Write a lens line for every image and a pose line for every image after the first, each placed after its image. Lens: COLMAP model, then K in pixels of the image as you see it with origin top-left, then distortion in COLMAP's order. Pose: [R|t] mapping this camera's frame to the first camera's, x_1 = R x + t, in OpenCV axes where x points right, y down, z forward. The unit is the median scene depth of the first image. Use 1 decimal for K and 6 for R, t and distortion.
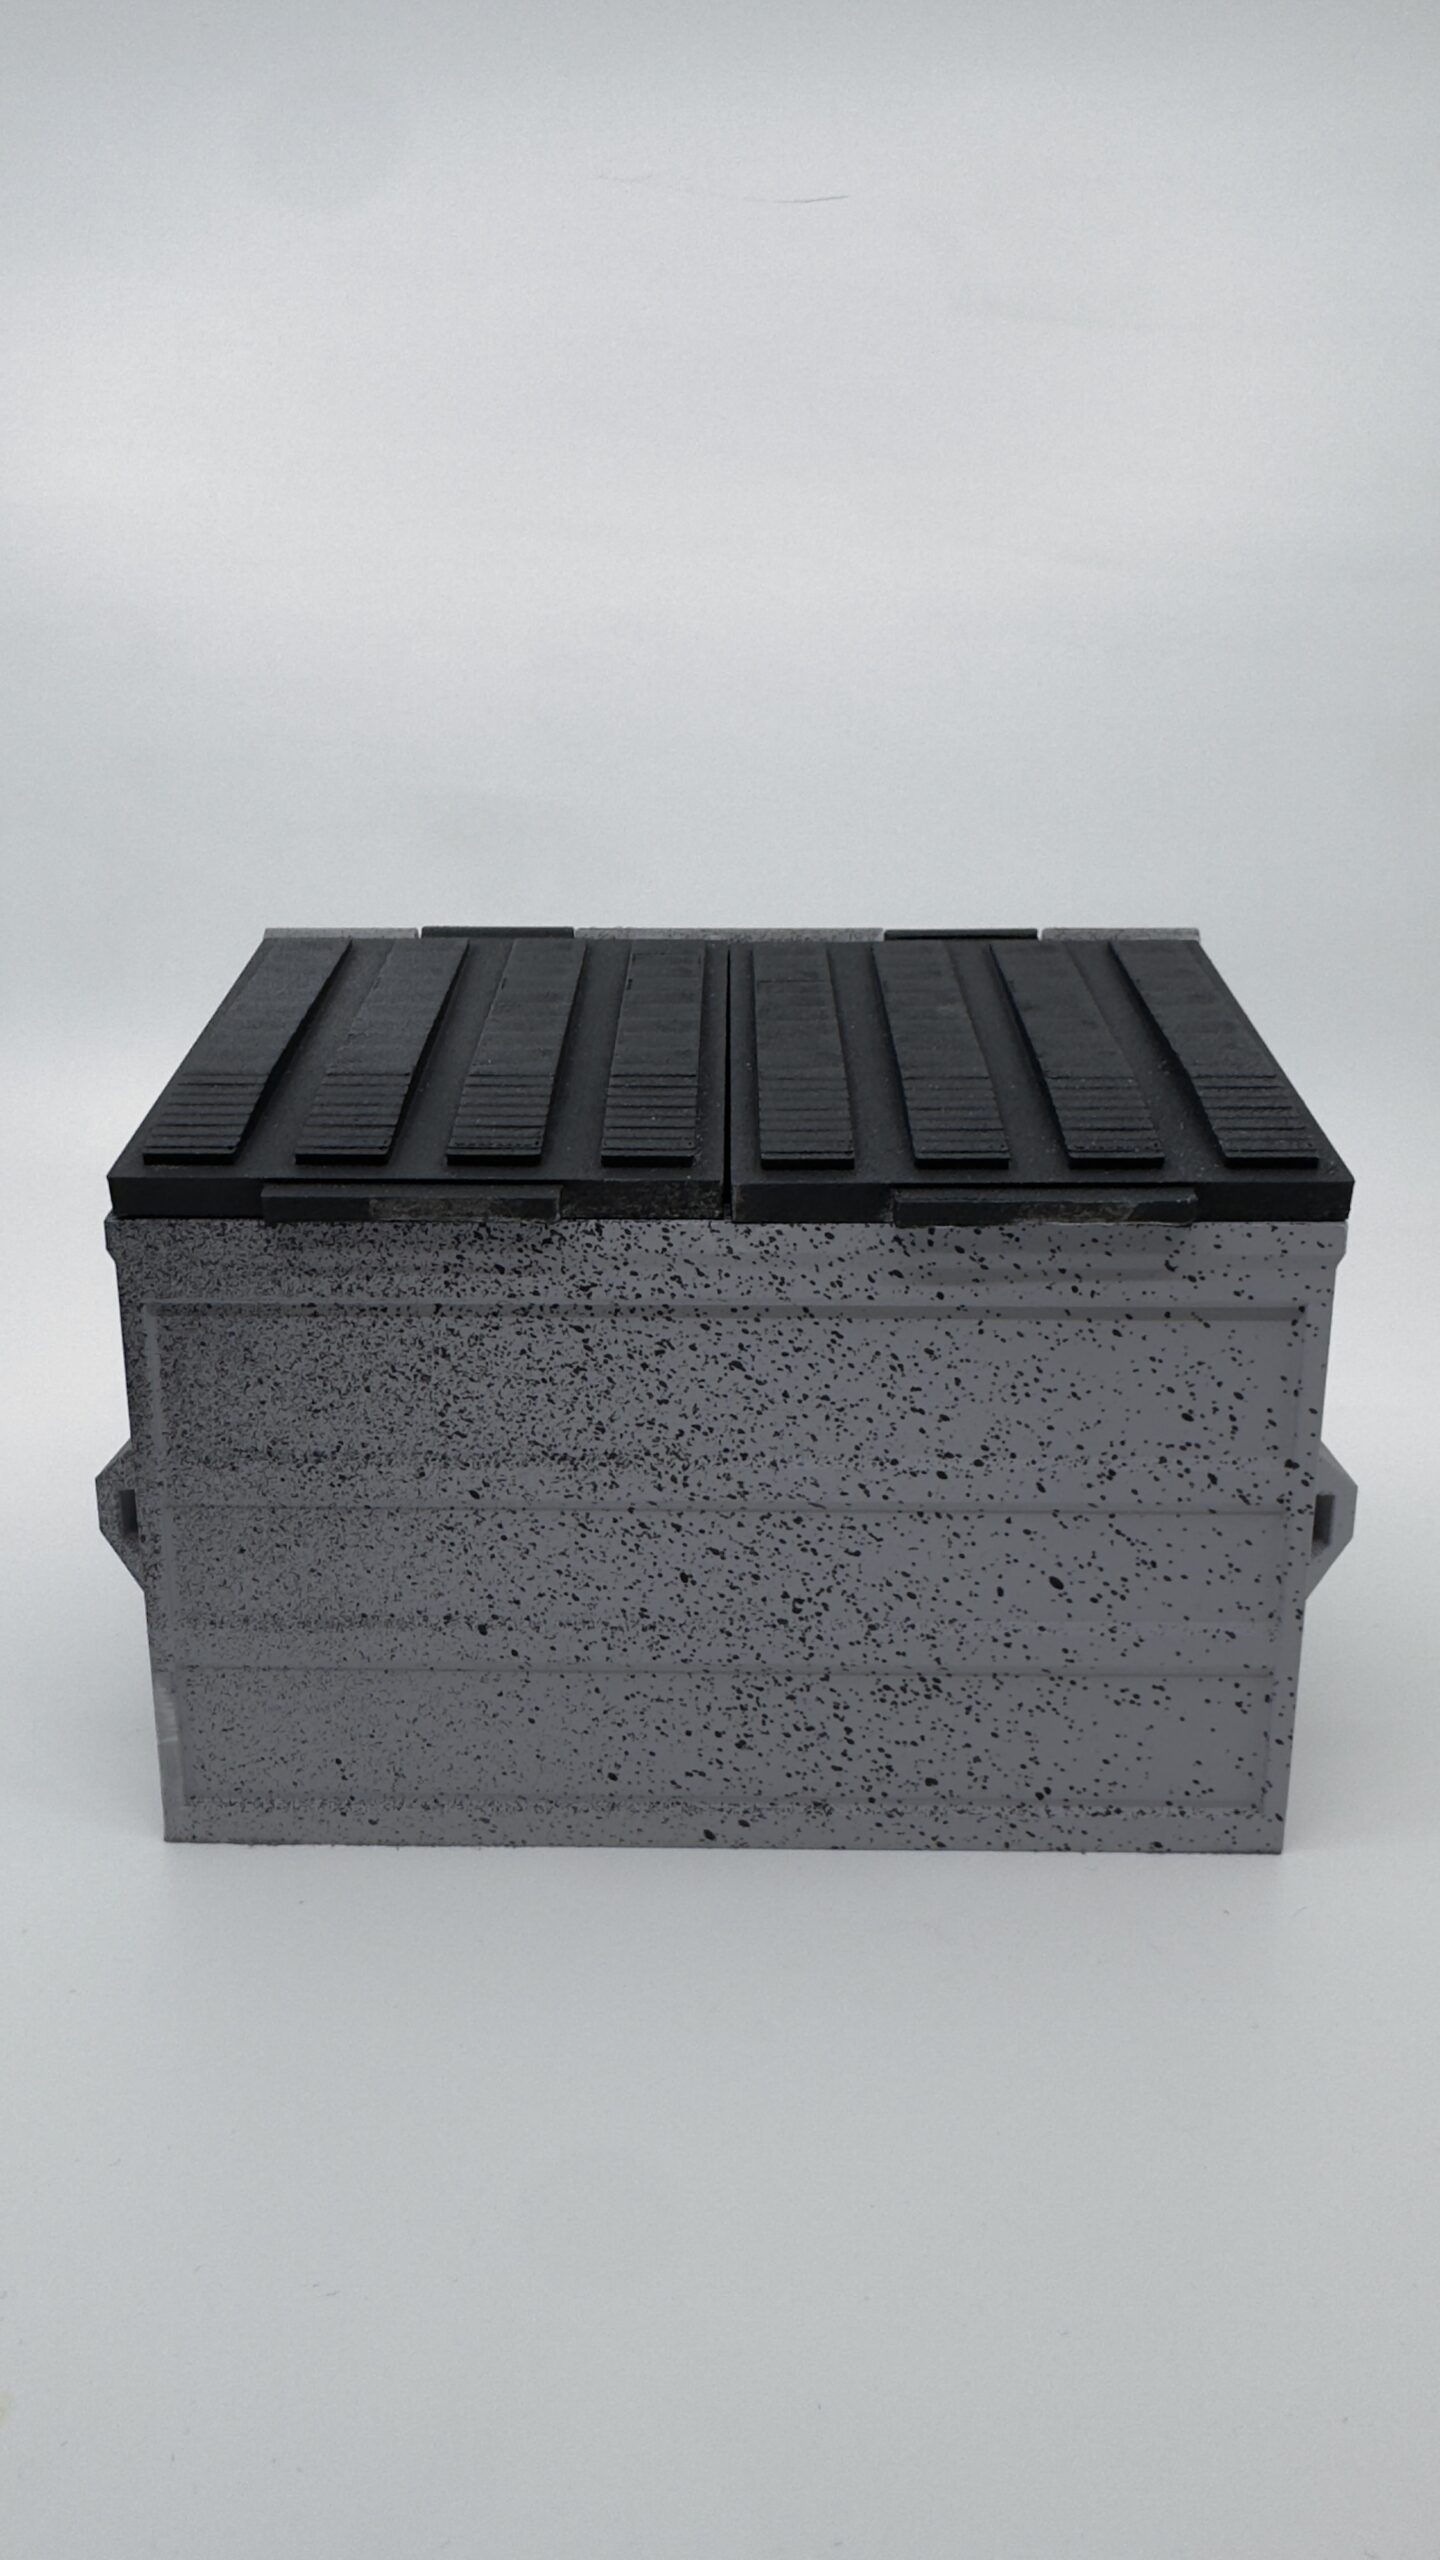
lens RADIAL K [[1909.2, 0, 731.0], [0, 1909.2, 1188.1], [0, 0, 1]] dist [0.007015, -0.002769]
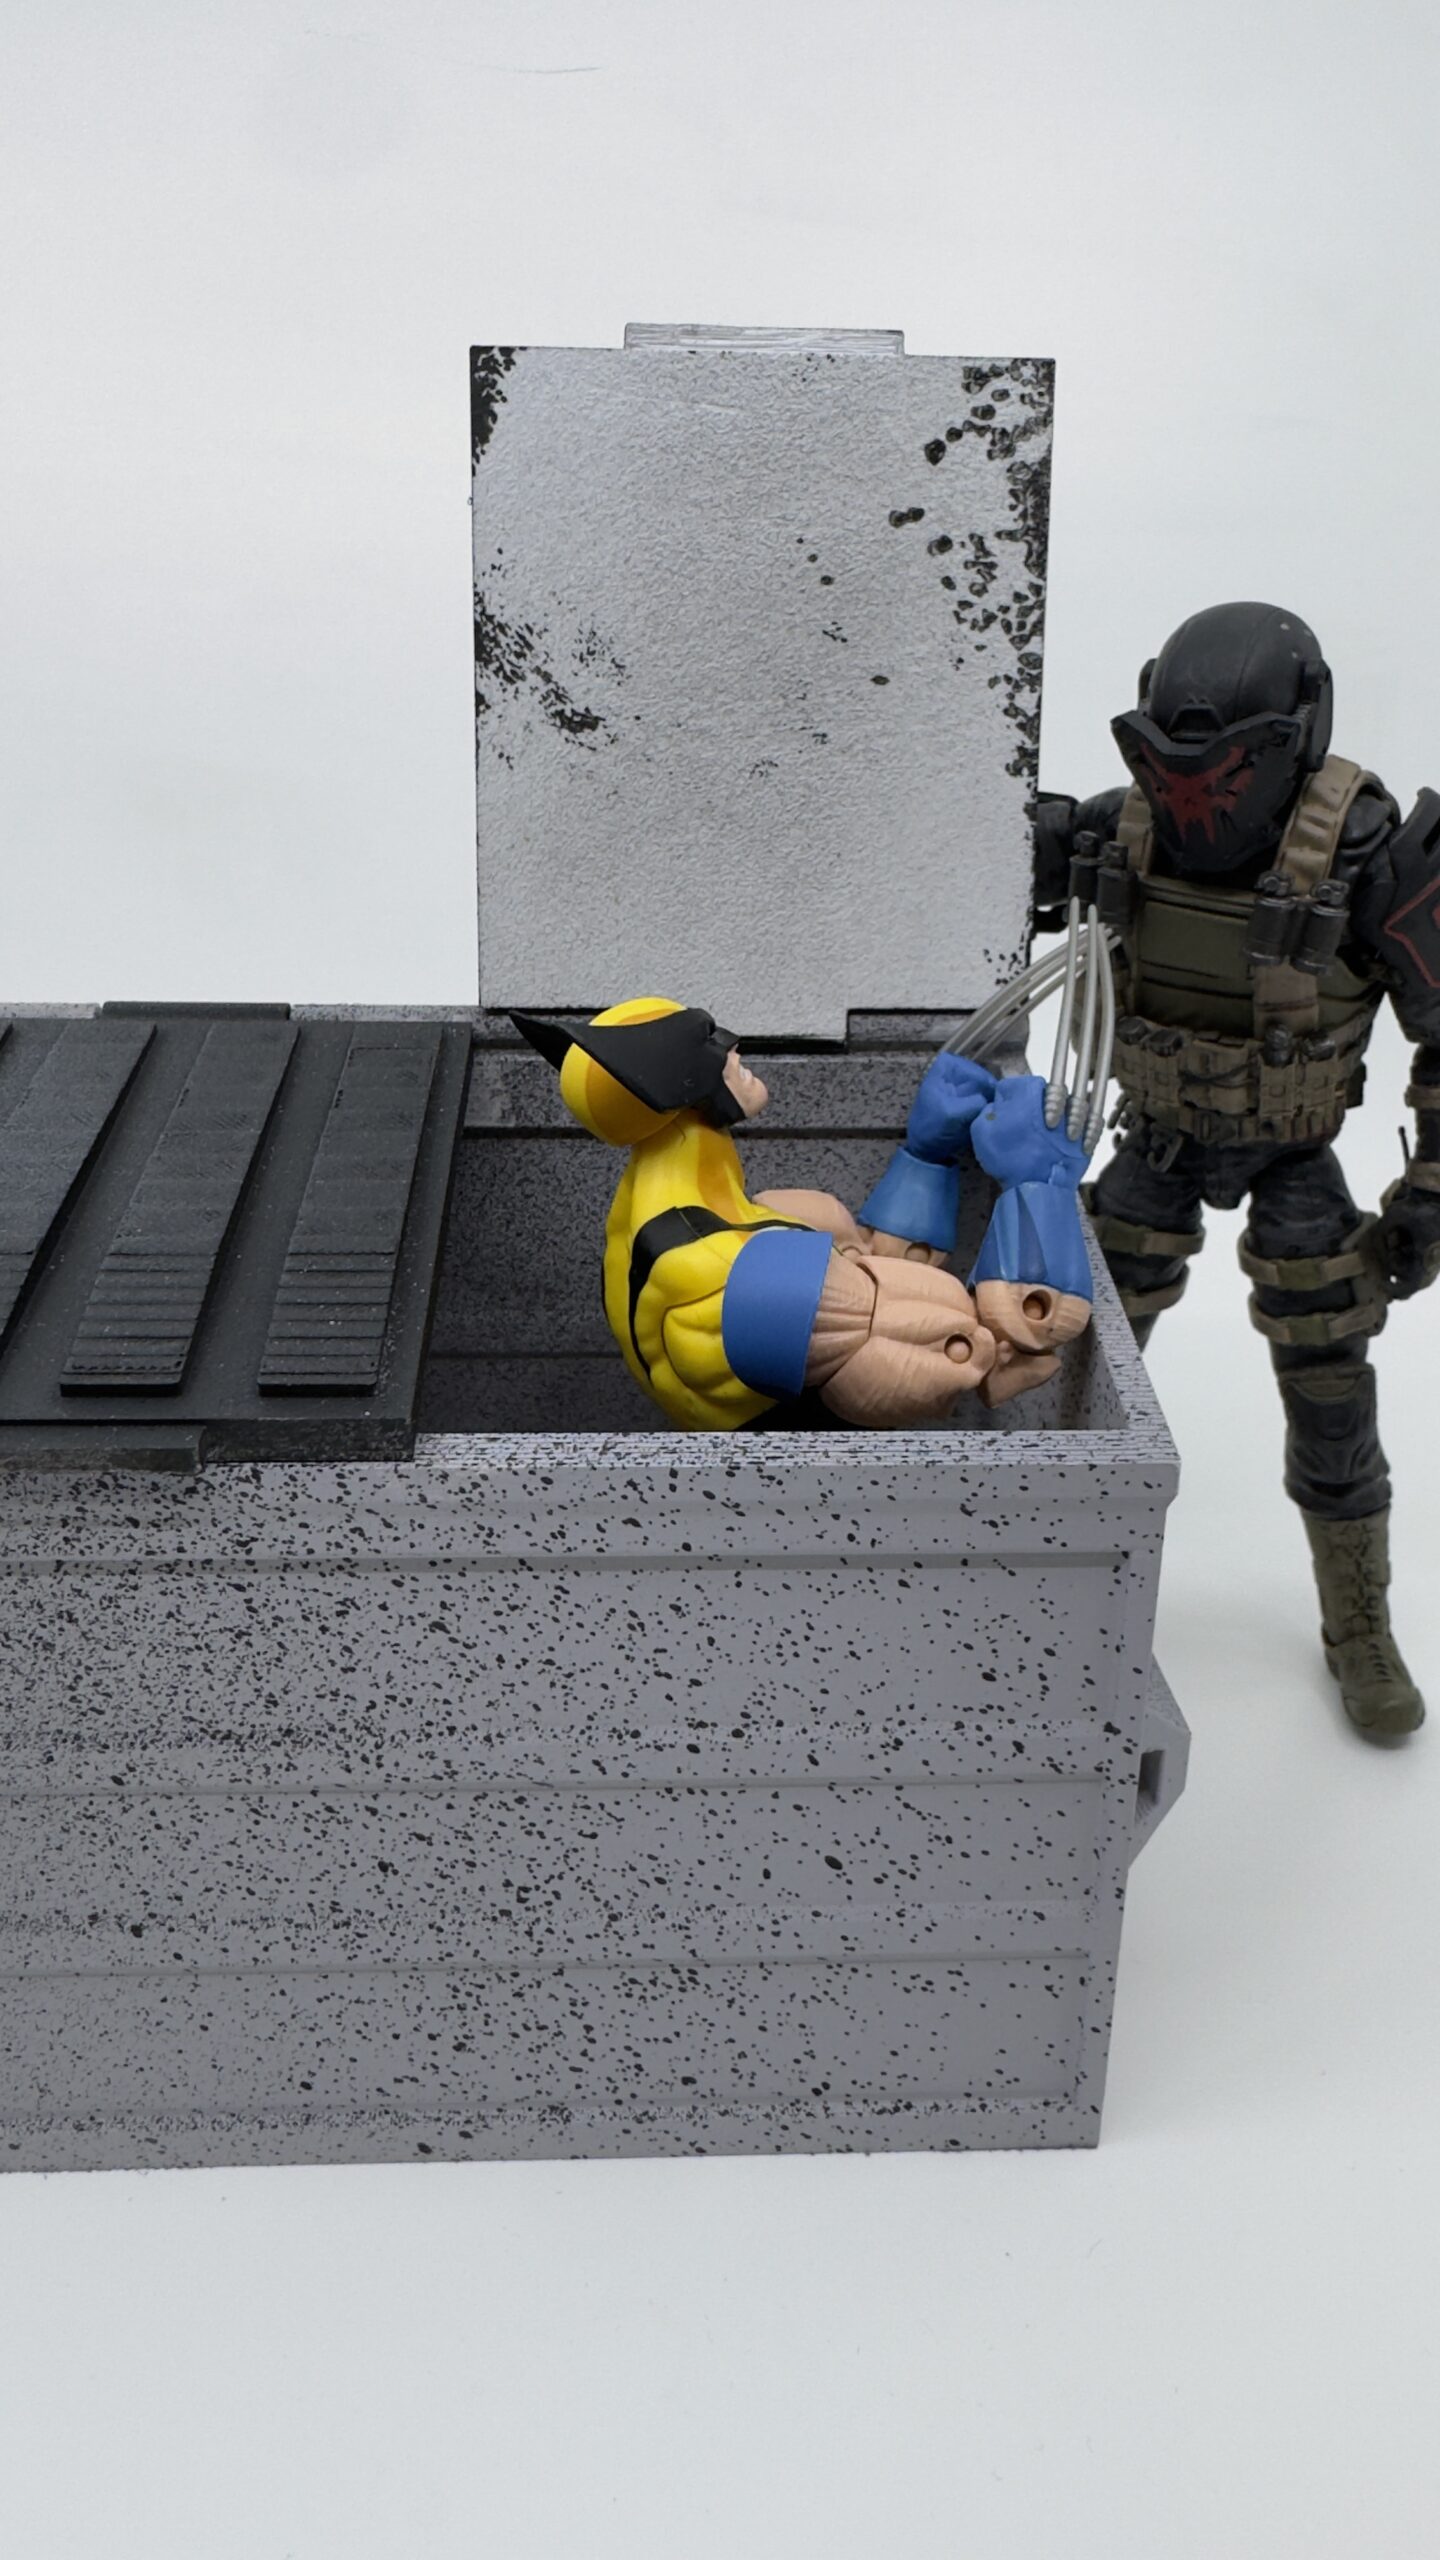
lens RADIAL K [[1909.2, 0, 738.5], [0, 1909.2, 1175.1], [0, 0, 1]] dist [0.007015, -0.002769]
pose [[0.998030, -0.003183, 0.062655, 0.077522], [-0.001081, 0.997691, 0.067906, -0.149179], [-0.062726, -0.067840, 0.995722, 0.192036]]
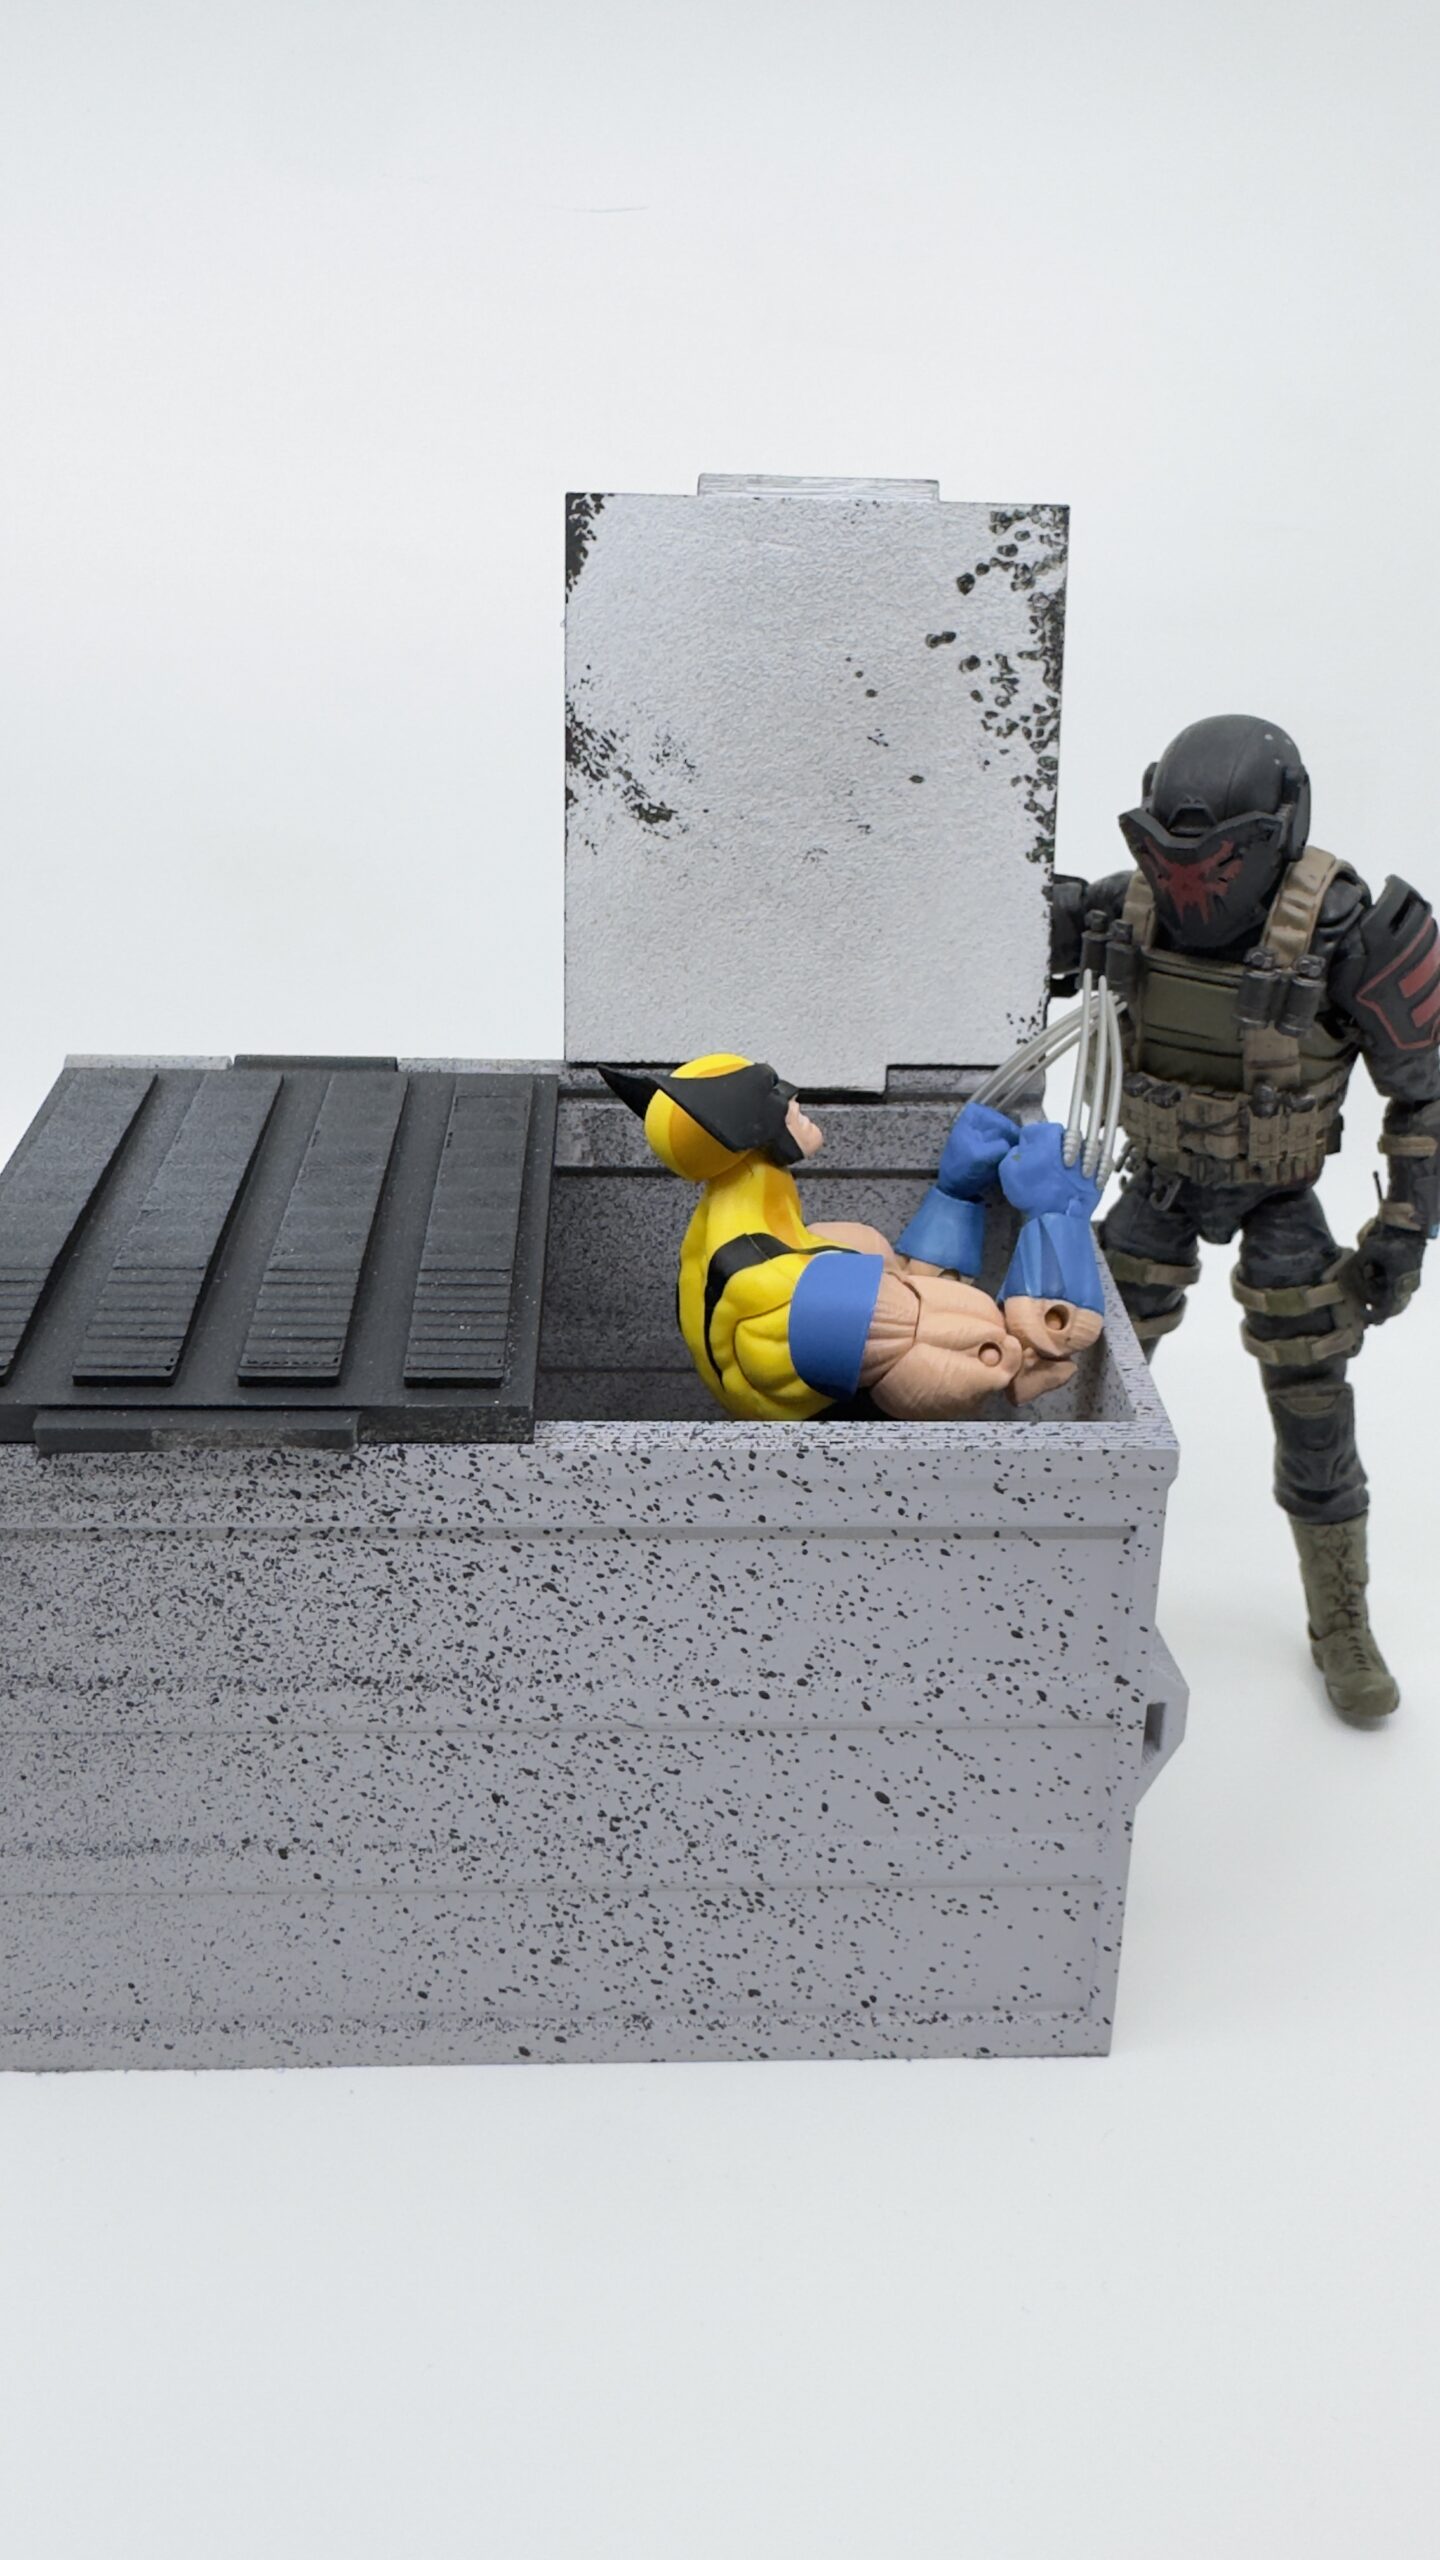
lens RADIAL K [[1909.2, 0, 742.9], [0, 1909.2, 1166.8], [0, 0, 1]] dist [0.007015, -0.002769]
pose [[0.997855, 0.004213, 0.065324, 0.034988], [-0.006528, 0.999357, 0.035266, -0.146695], [-0.065133, -0.035617, 0.997241, 0.049283]]
